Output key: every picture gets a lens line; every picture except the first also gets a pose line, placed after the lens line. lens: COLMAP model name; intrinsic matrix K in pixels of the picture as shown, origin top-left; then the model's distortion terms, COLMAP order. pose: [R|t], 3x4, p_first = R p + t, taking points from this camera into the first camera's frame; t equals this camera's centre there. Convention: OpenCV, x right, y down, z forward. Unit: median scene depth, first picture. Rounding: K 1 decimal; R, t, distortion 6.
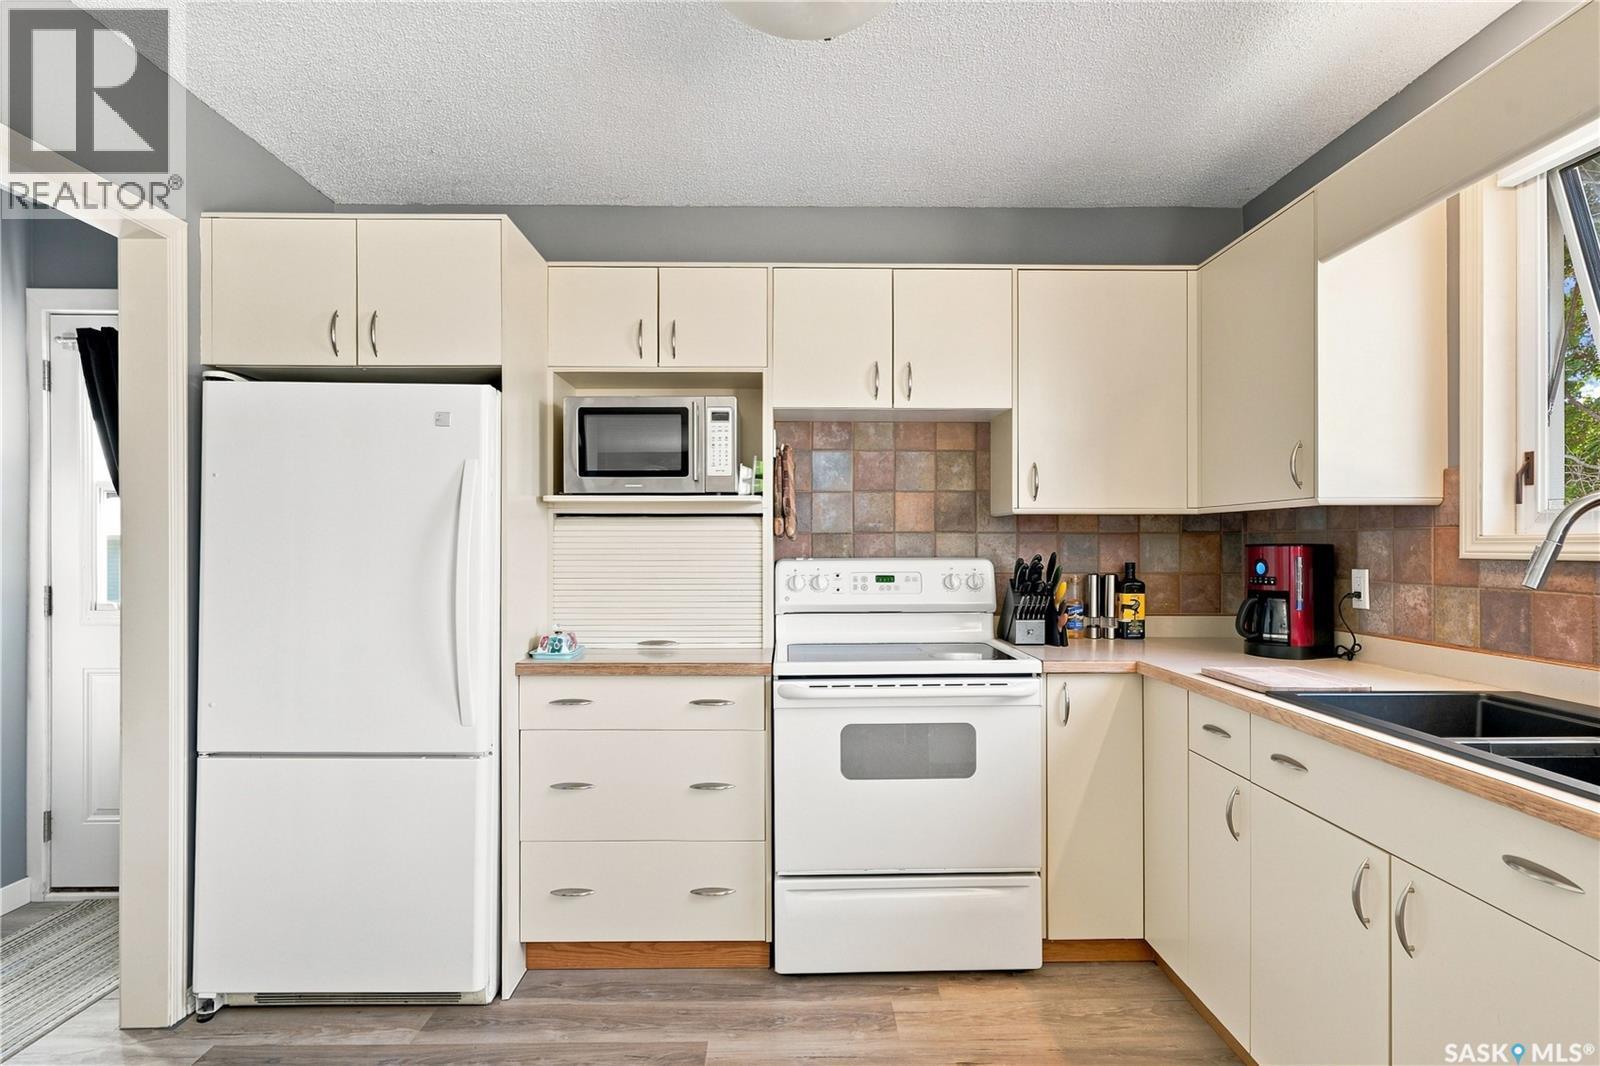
lens RADIAL K [[883.0, 0, 801.6], [0, 883.0, 543.7], [0, 0, 1]] dist [0.004348, 0.003523]
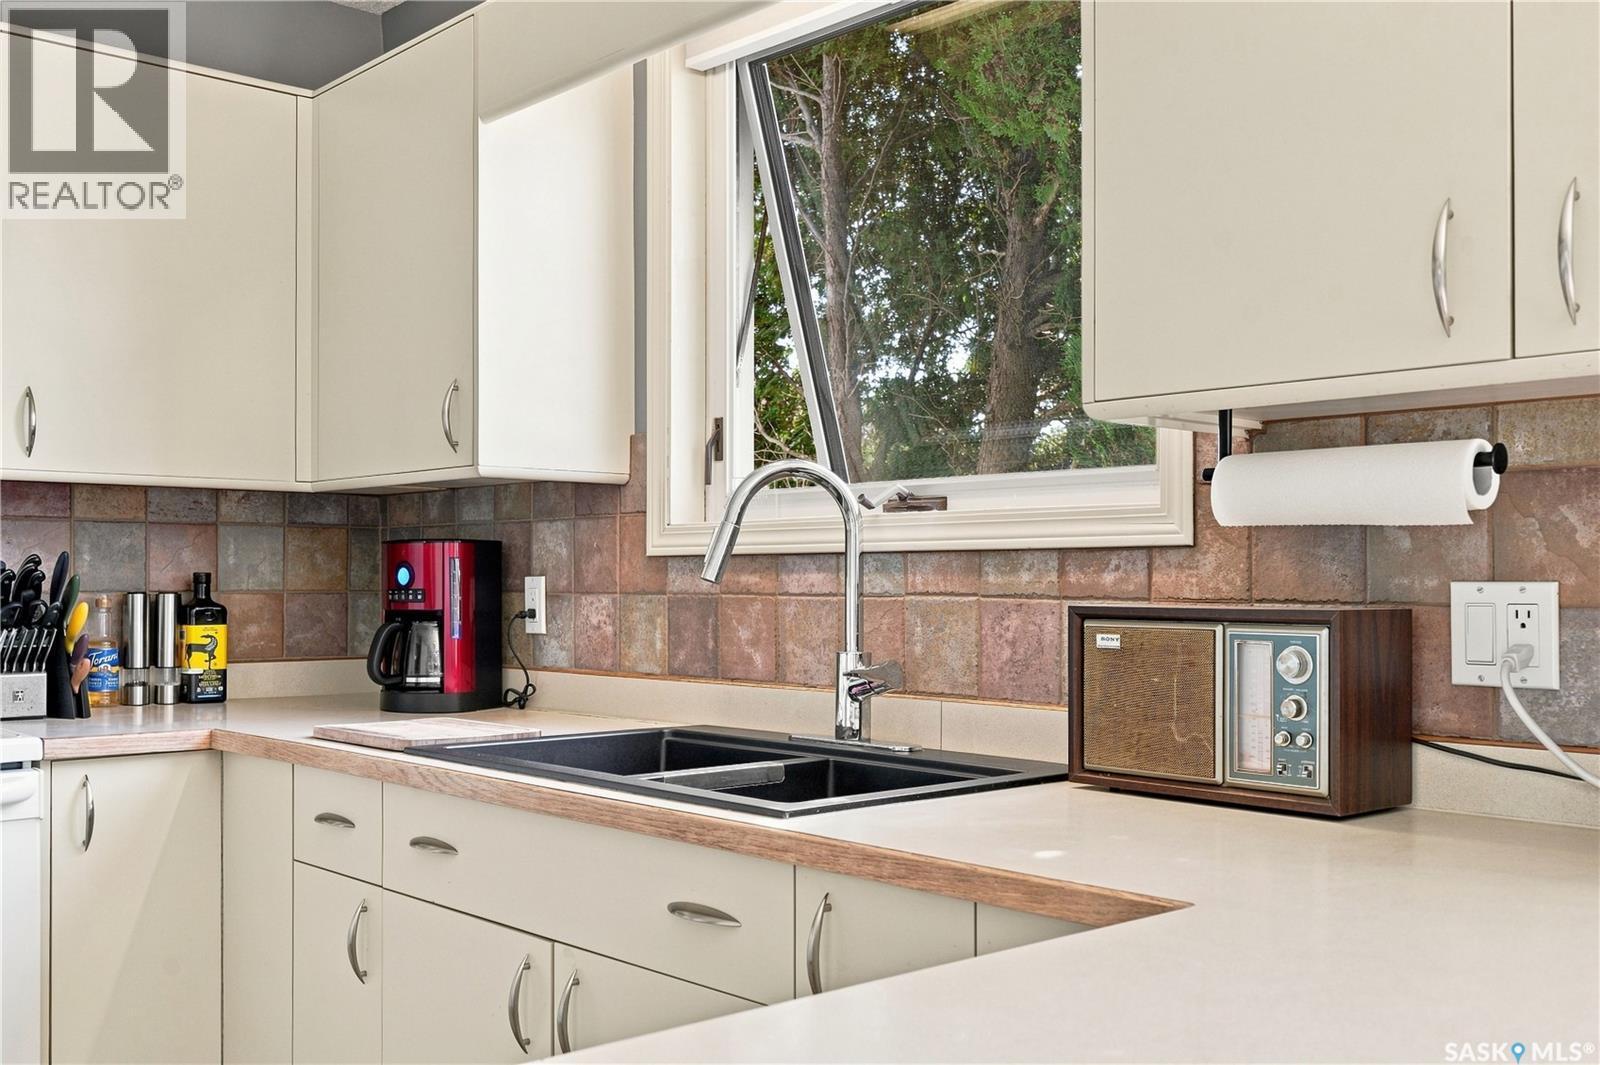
lens RADIAL K [[1590.1, 0, 824.1], [0, 1590.1, 570.3], [0, 0, 1]] dist [-0.009813, 0.000000]
pose [[0.746921, 0.005514, 0.664890, -0.025679], [-0.002558, 0.999982, -0.005420, 0.030173], [-0.664908, 0.002347, 0.746922, -0.077355]]
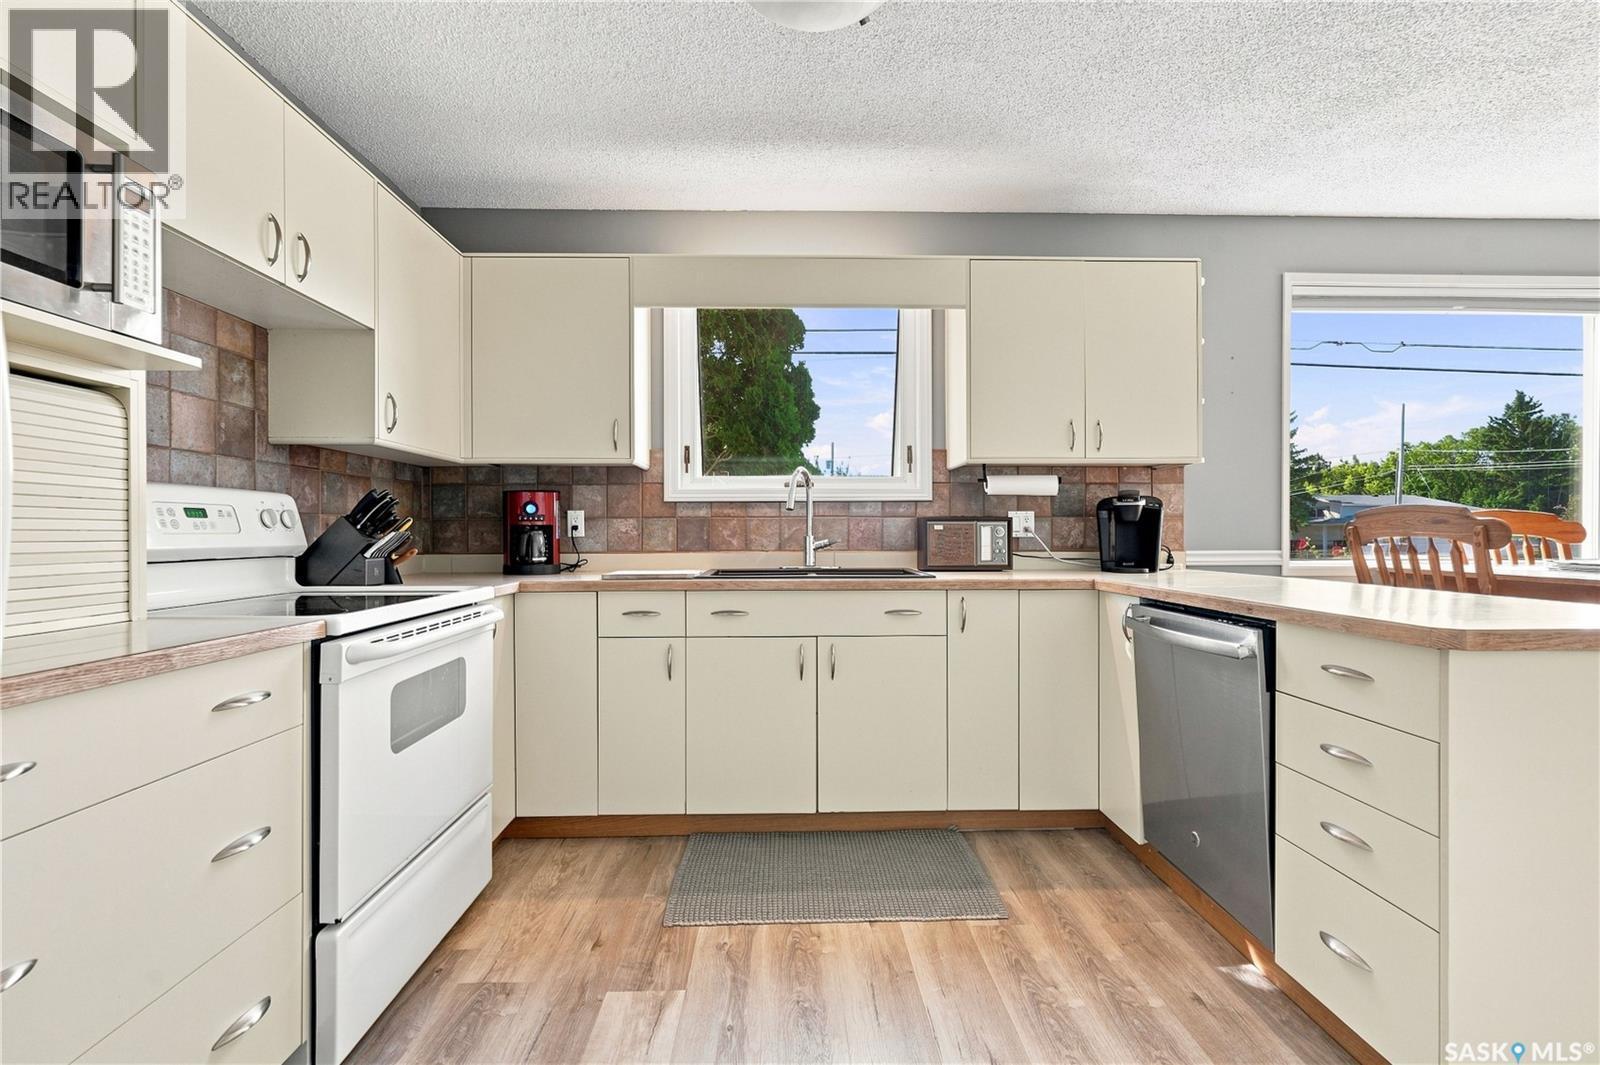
lens RADIAL K [[723.0, 0, 800.5], [0, 723.0, 530.7], [0, 0, 1]] dist [0.013841, 0.000048]
pose [[-0.012729, 0.004988, 0.999907, -0.596331], [0.002050, 0.999986, -0.004962, 0.069944], [-0.999917, 0.001987, -0.012739, 0.635554]]
